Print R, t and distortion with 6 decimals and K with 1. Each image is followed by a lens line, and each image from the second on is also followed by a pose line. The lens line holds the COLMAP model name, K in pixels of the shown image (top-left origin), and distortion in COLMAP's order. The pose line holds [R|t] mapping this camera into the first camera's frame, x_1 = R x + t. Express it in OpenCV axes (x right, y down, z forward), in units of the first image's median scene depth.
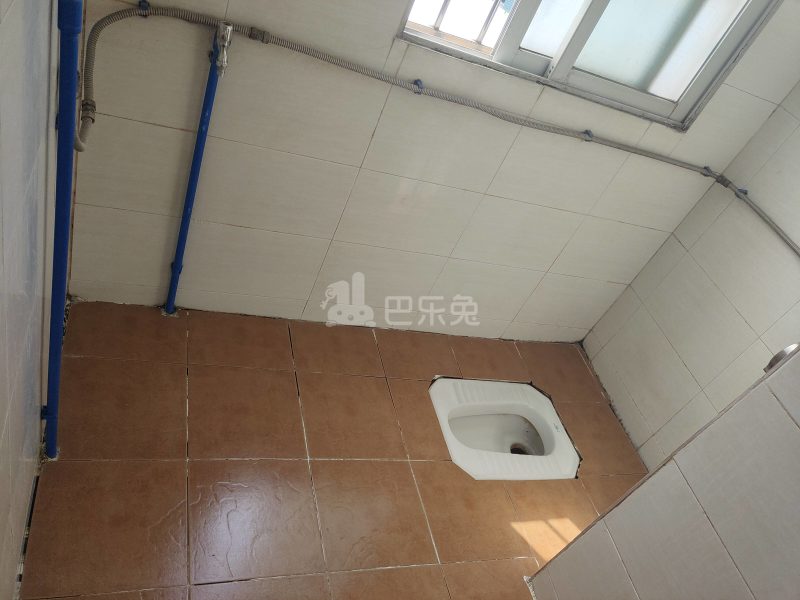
lens RADIAL K [[600.2, 0, 400.0], [0, 600.2, 300.0], [0, 0, 1]] dist [-0.006381, -0.003687]
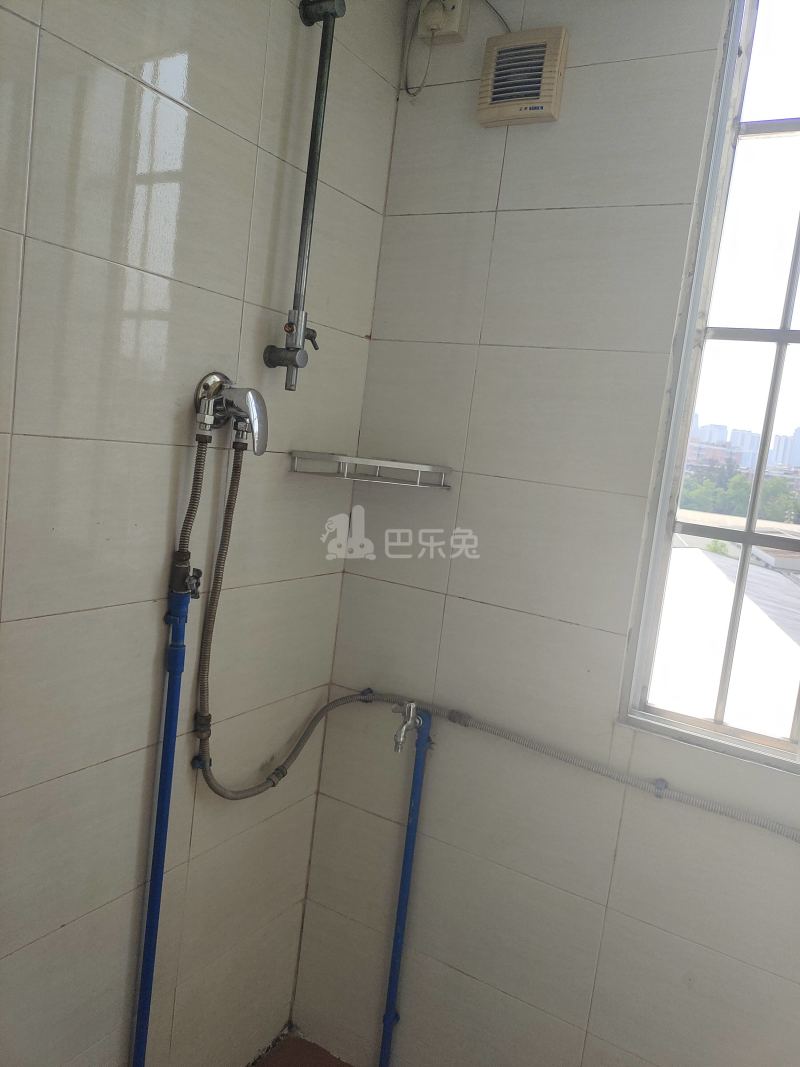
lens RADIAL K [[800.6, 0, 400.0], [0, 800.6, 533.5], [0, 0, 1]] dist [-0.006381, -0.003687]
pose [[0.679421, -0.216339, -0.701131, 0.596249], [-0.363500, 0.730810, -0.577741, 0.098771], [0.637381, 0.647391, 0.417889, 0.208503]]
